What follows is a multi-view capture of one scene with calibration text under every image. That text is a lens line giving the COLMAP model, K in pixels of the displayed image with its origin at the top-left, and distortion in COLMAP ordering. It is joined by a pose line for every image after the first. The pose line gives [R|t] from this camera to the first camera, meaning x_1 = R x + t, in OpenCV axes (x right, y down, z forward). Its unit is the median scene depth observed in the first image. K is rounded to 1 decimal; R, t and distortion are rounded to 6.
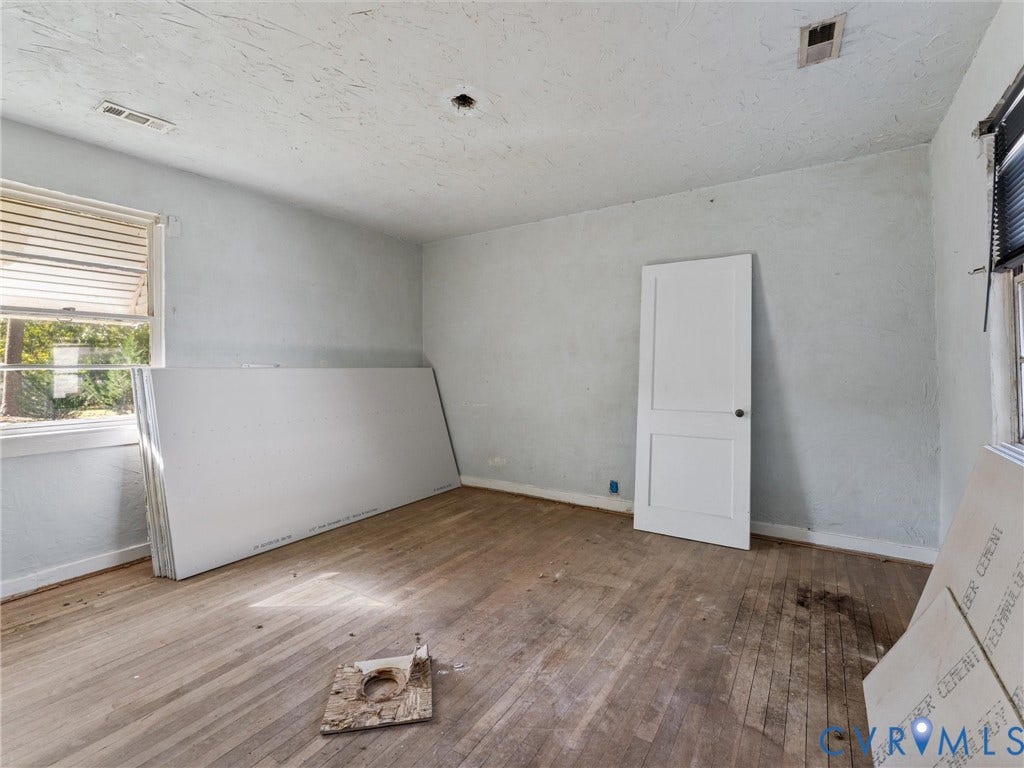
lens RADIAL K [[463.0, 0, 506.7], [0, 463.0, 382.3], [0, 0, 1]] dist [-0.000315, -0.000181]
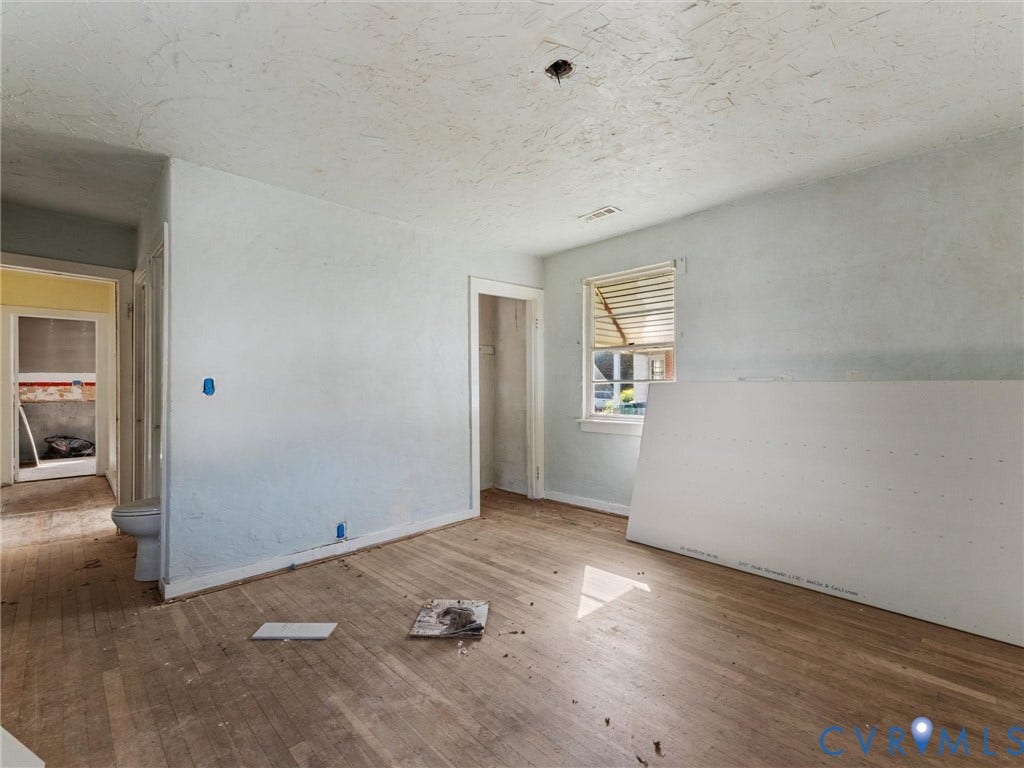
lens RADIAL K [[463.0, 0, 506.7], [0, 463.0, 382.3], [0, 0, 1]] dist [-0.000315, -0.000181]
pose [[-0.207410, 0.003826, -0.978247, 0.812350], [-0.024901, 0.999648, 0.009189, -0.037631], [0.977937, 0.026265, -0.207241, 1.114111]]
